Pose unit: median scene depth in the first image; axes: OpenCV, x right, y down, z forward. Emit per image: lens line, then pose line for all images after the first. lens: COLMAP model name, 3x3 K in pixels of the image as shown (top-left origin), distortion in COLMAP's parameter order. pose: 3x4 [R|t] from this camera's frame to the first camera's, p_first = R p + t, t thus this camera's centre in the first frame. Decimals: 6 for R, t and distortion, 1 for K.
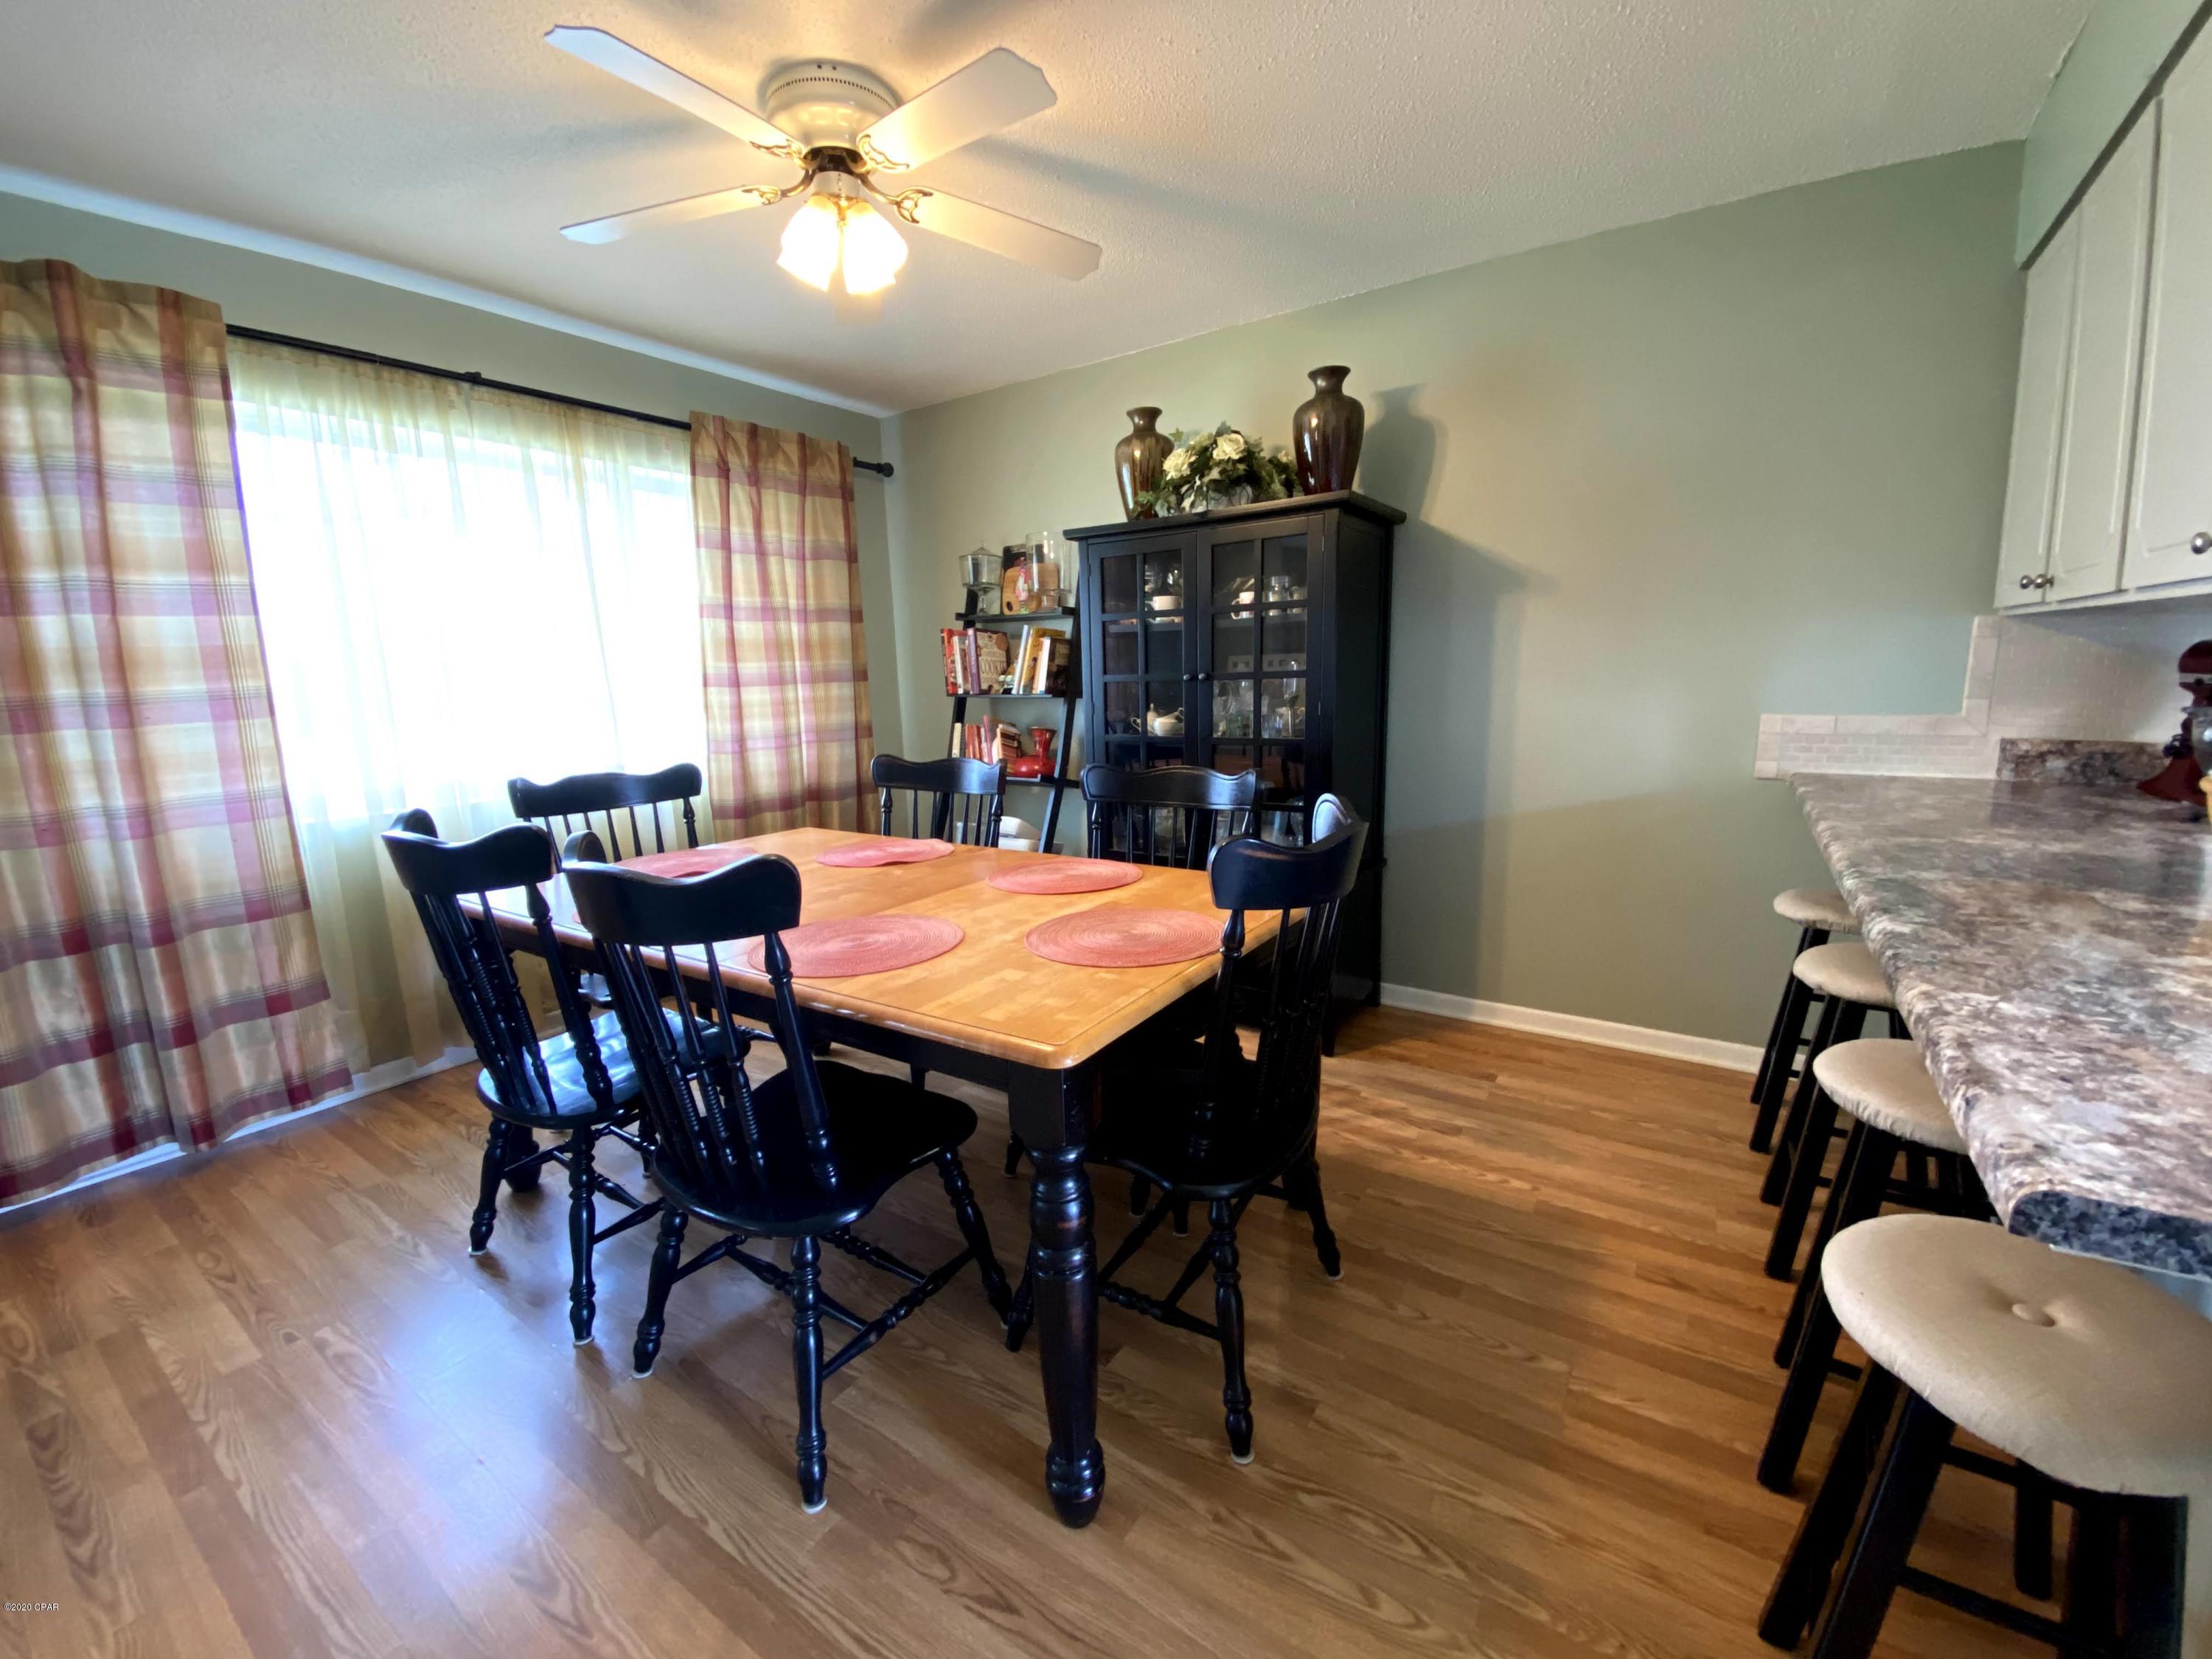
lens RADIAL K [[903.2, 0, 1110.9], [0, 903.2, 823.1], [0, 0, 1]] dist [0.025332, -0.022472]
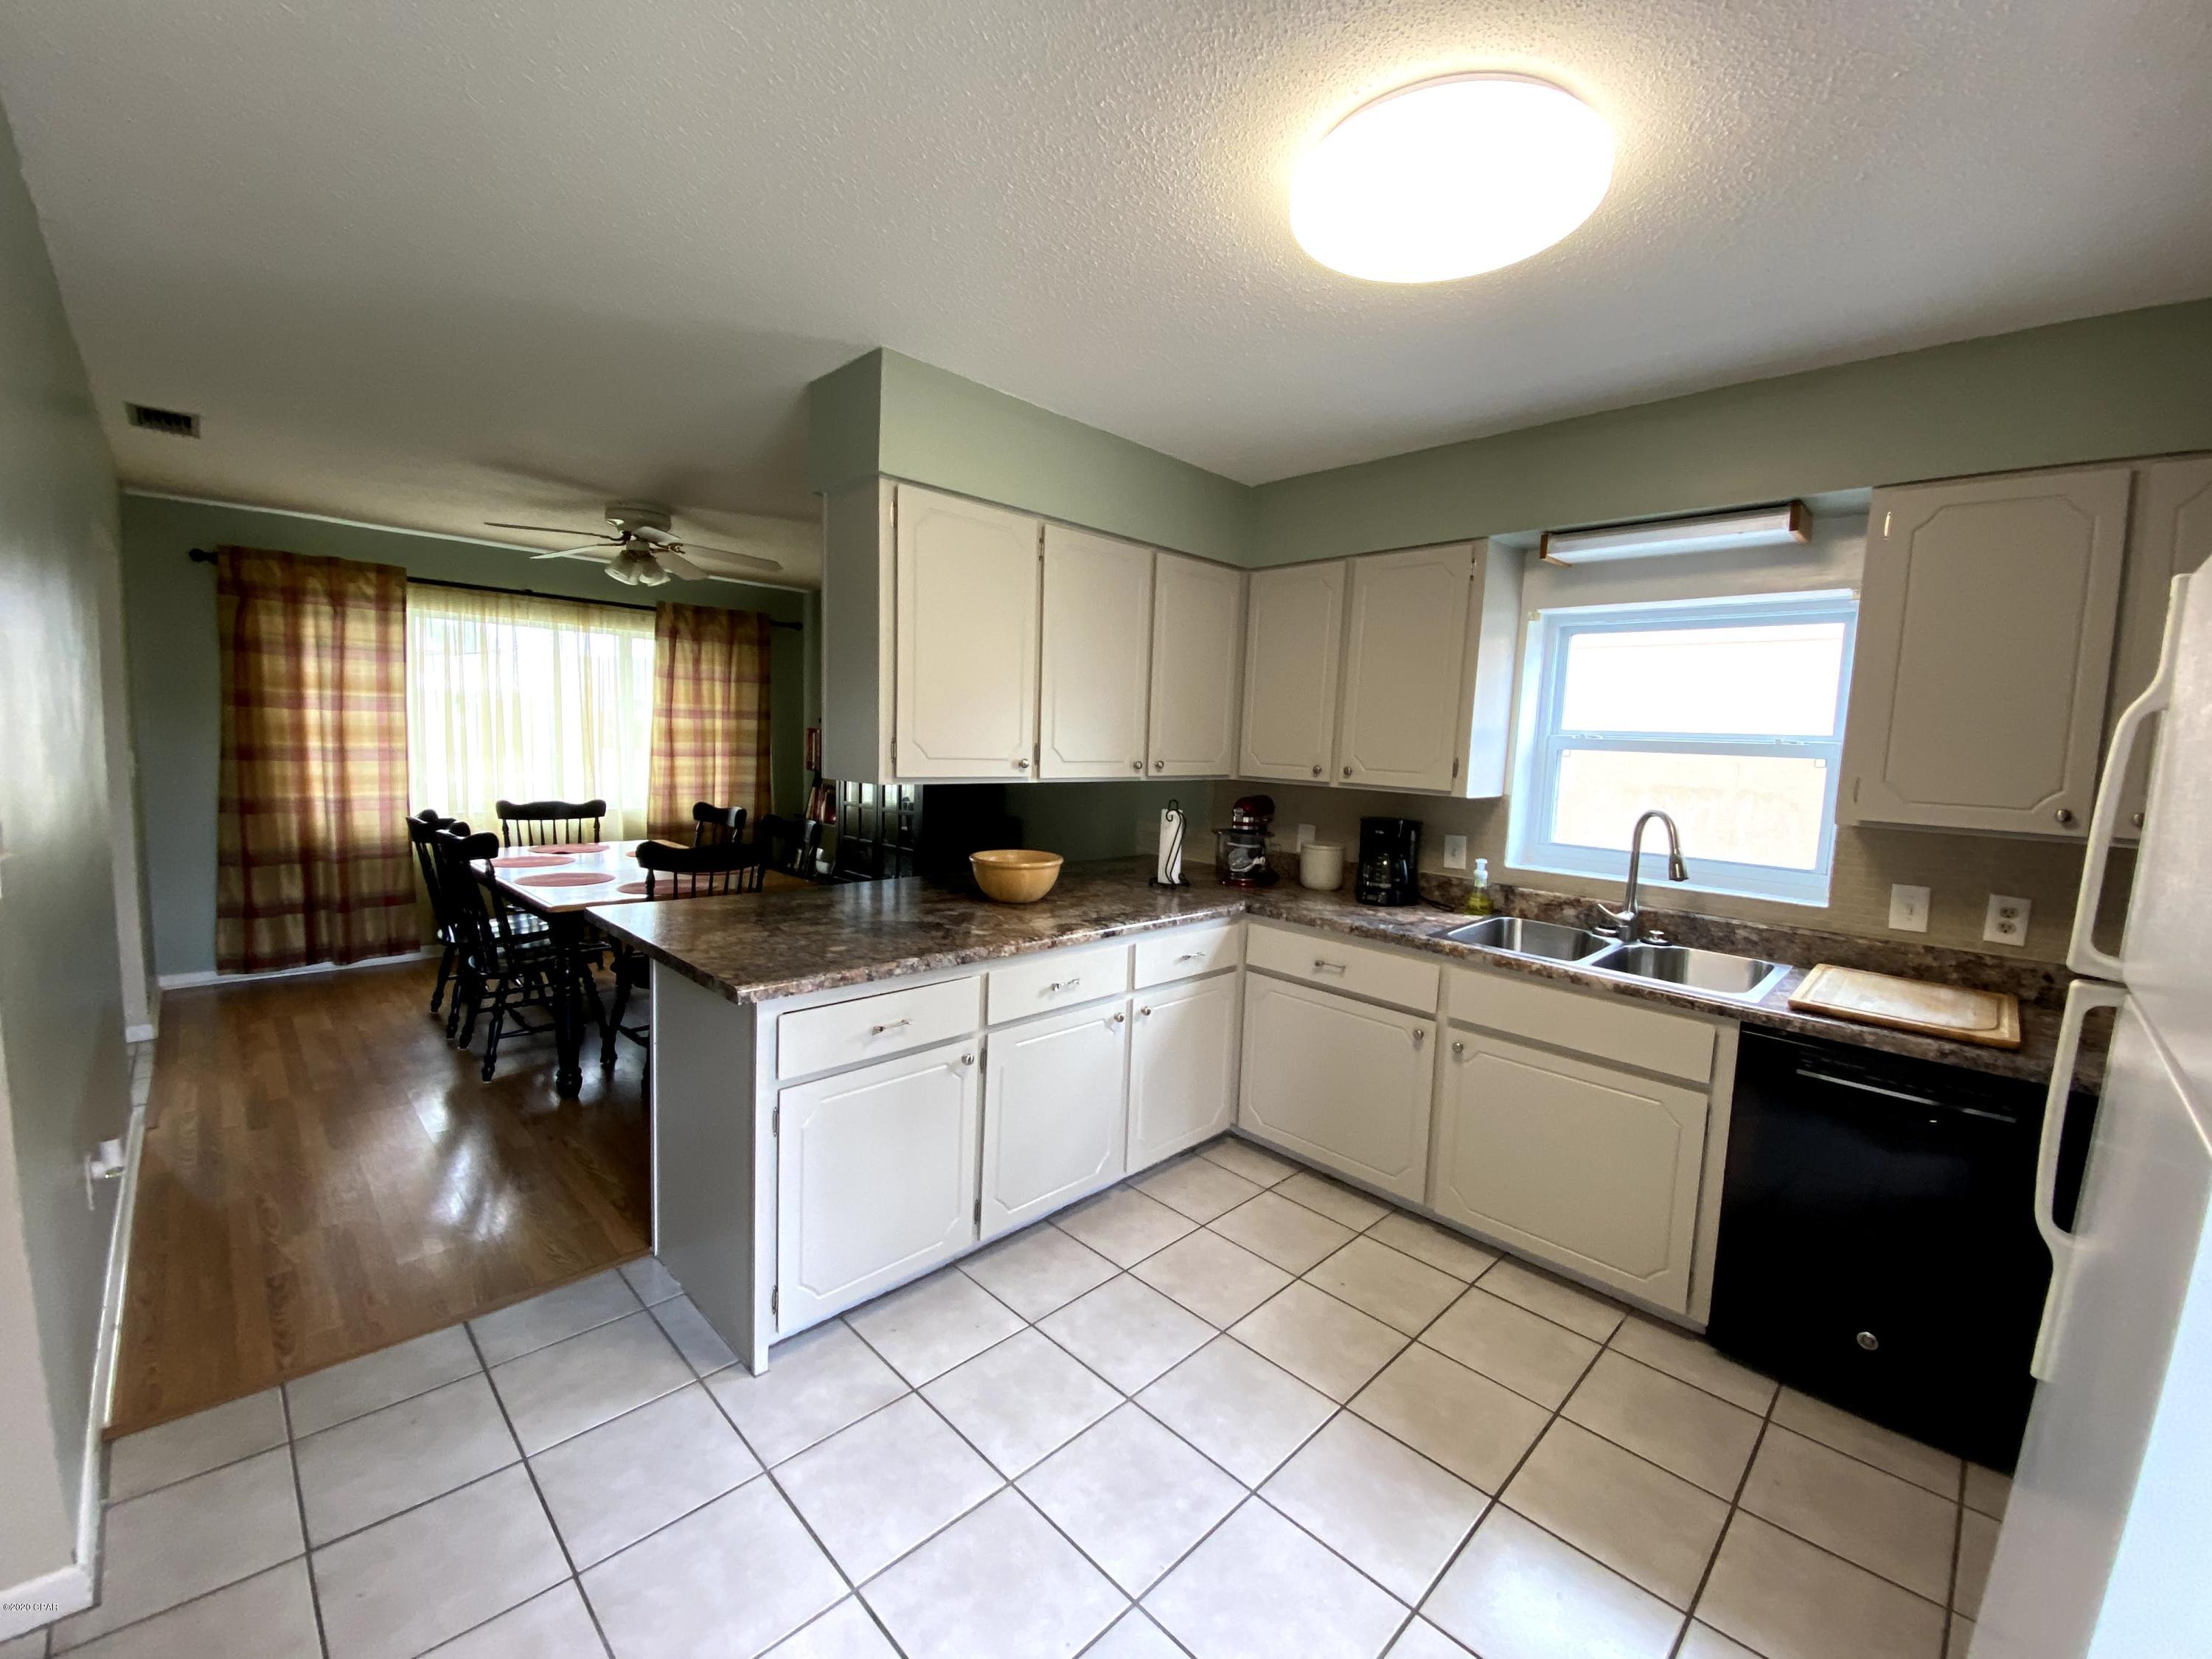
lens RADIAL K [[903.2, 0, 1110.9], [0, 903.2, 823.1], [0, 0, 1]] dist [0.025332, -0.022472]
pose [[0.978853, 0.082854, -0.187035, 1.021851], [-0.096091, 0.993387, -0.062840, -0.000066], [0.180591, 0.079483, 0.980341, -0.712093]]
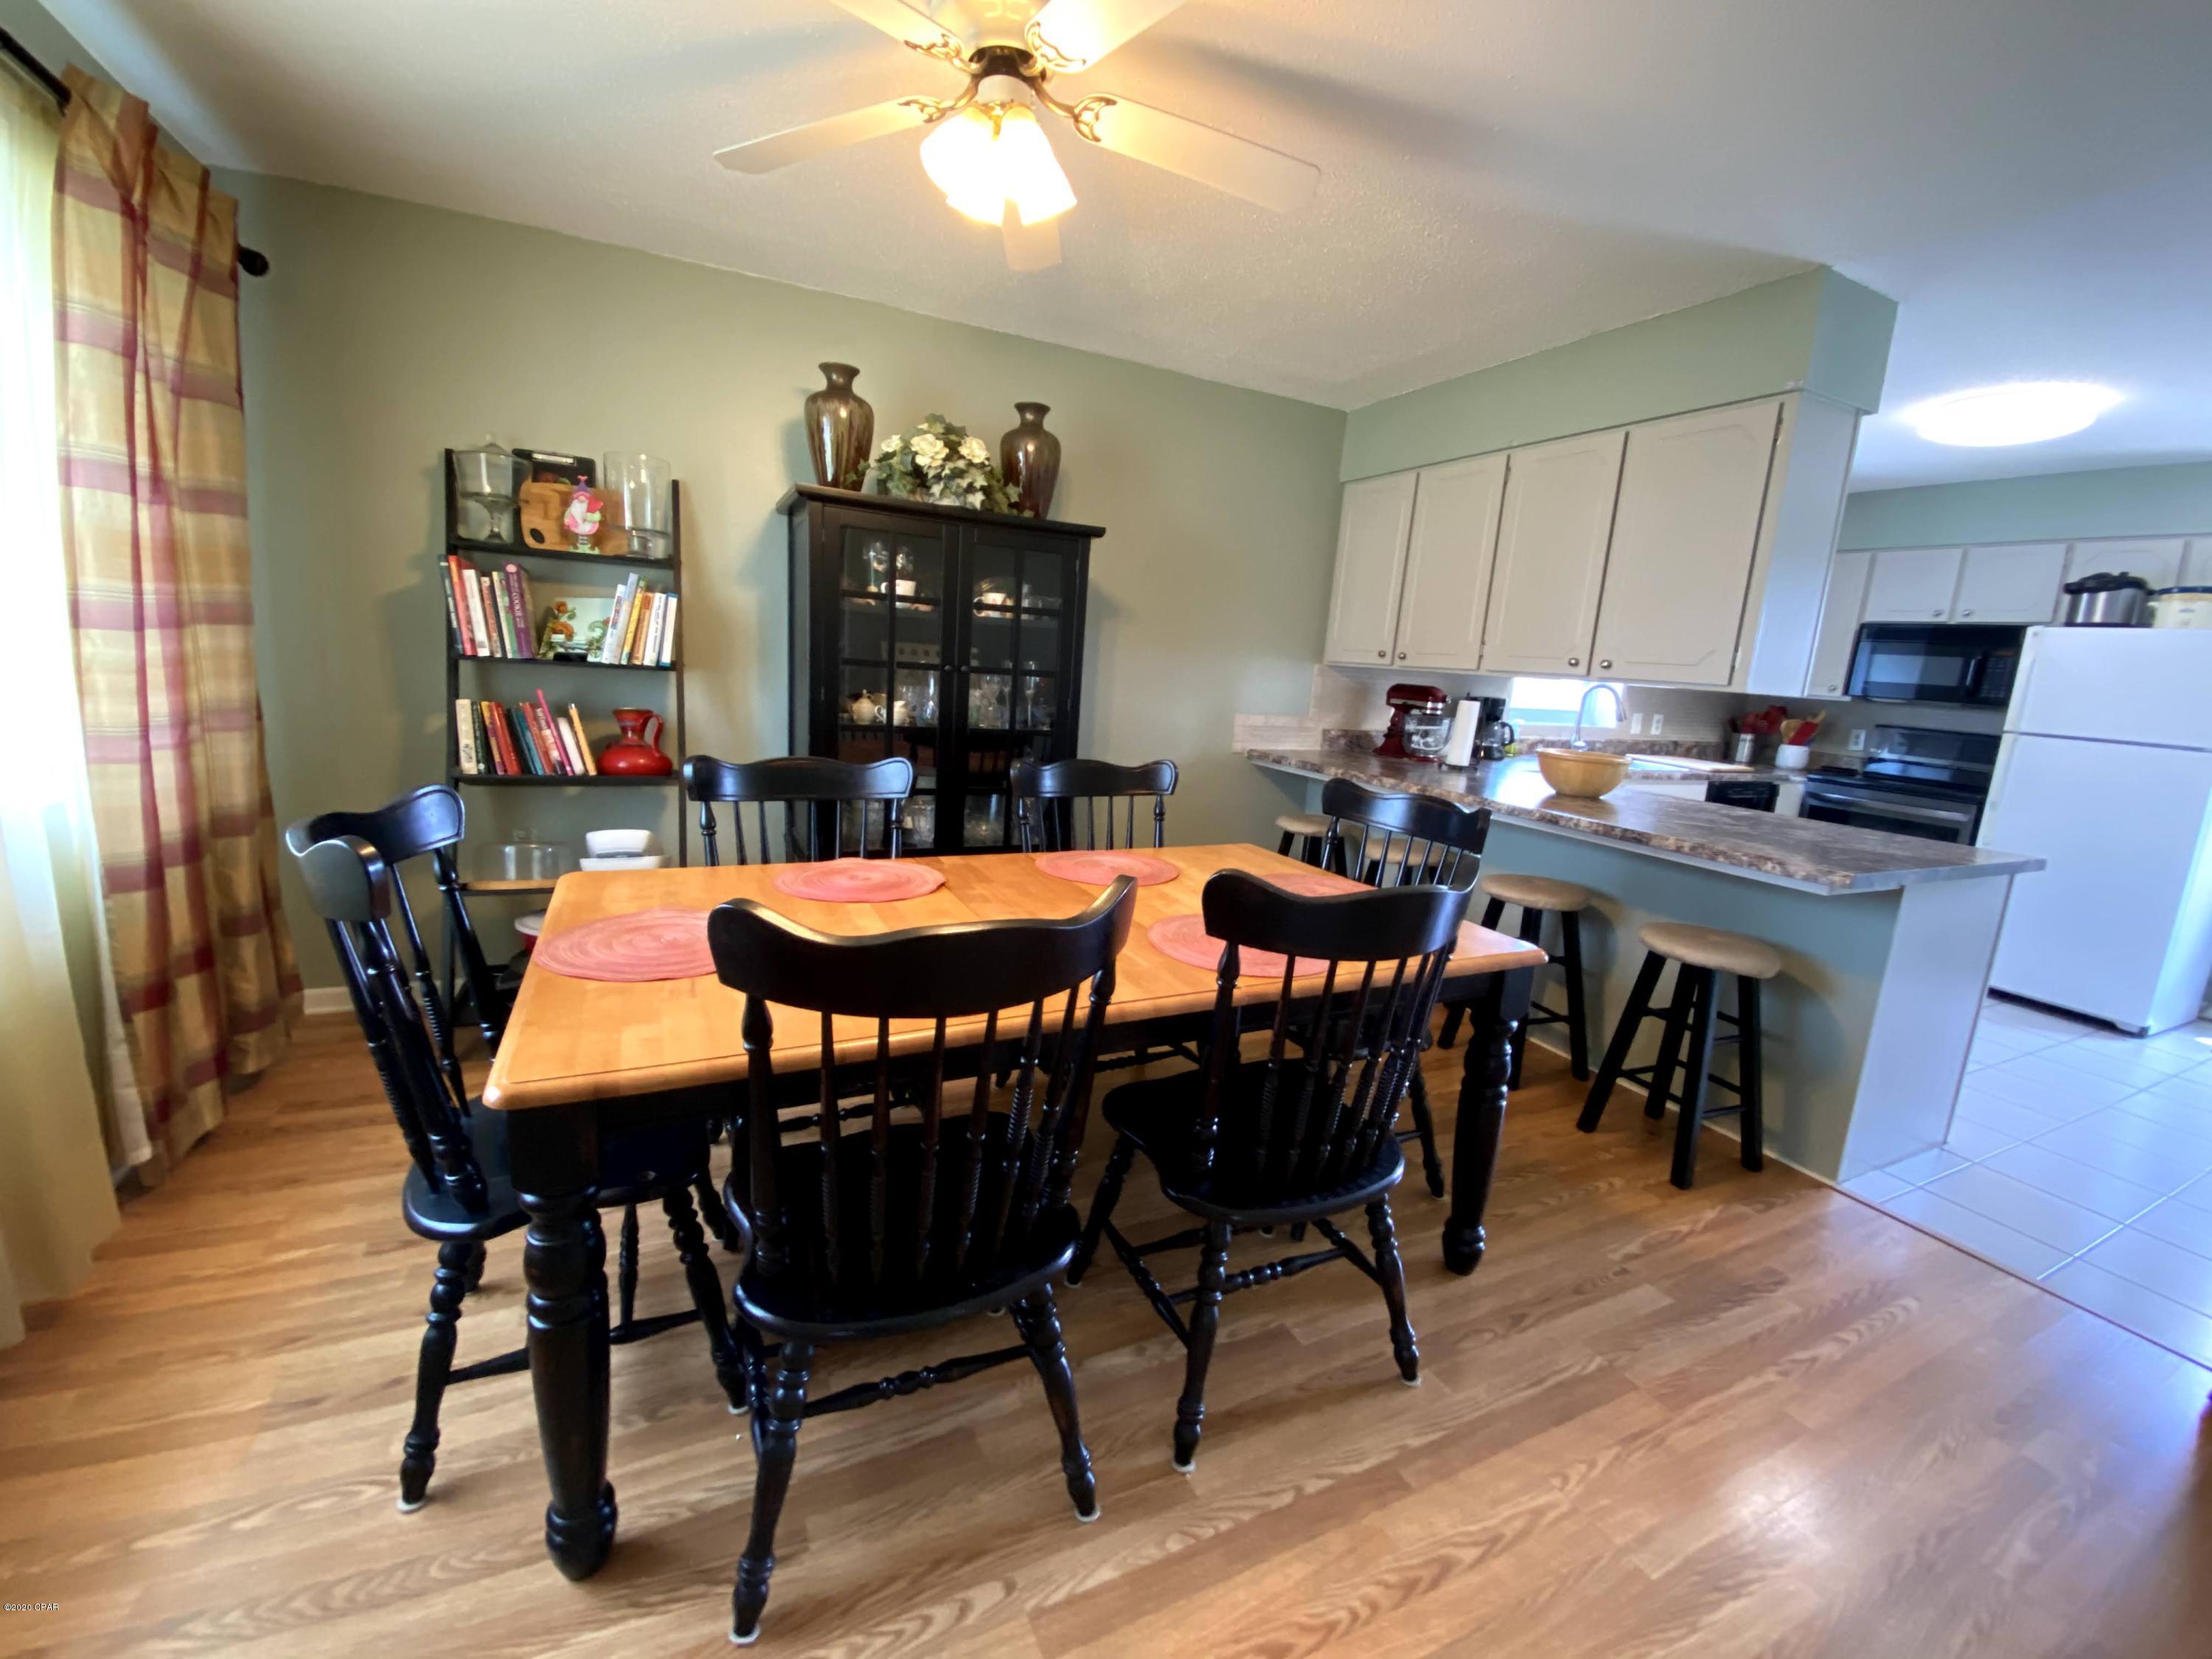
lens RADIAL K [[903.2, 0, 1110.9], [0, 903.2, 823.1], [0, 0, 1]] dist [0.025332, -0.022472]
pose [[0.498029, -0.099467, 0.861437, -0.834957], [0.064905, 0.994889, 0.077353, -0.066162], [-0.864728, 0.017387, 0.501939, 0.396975]]
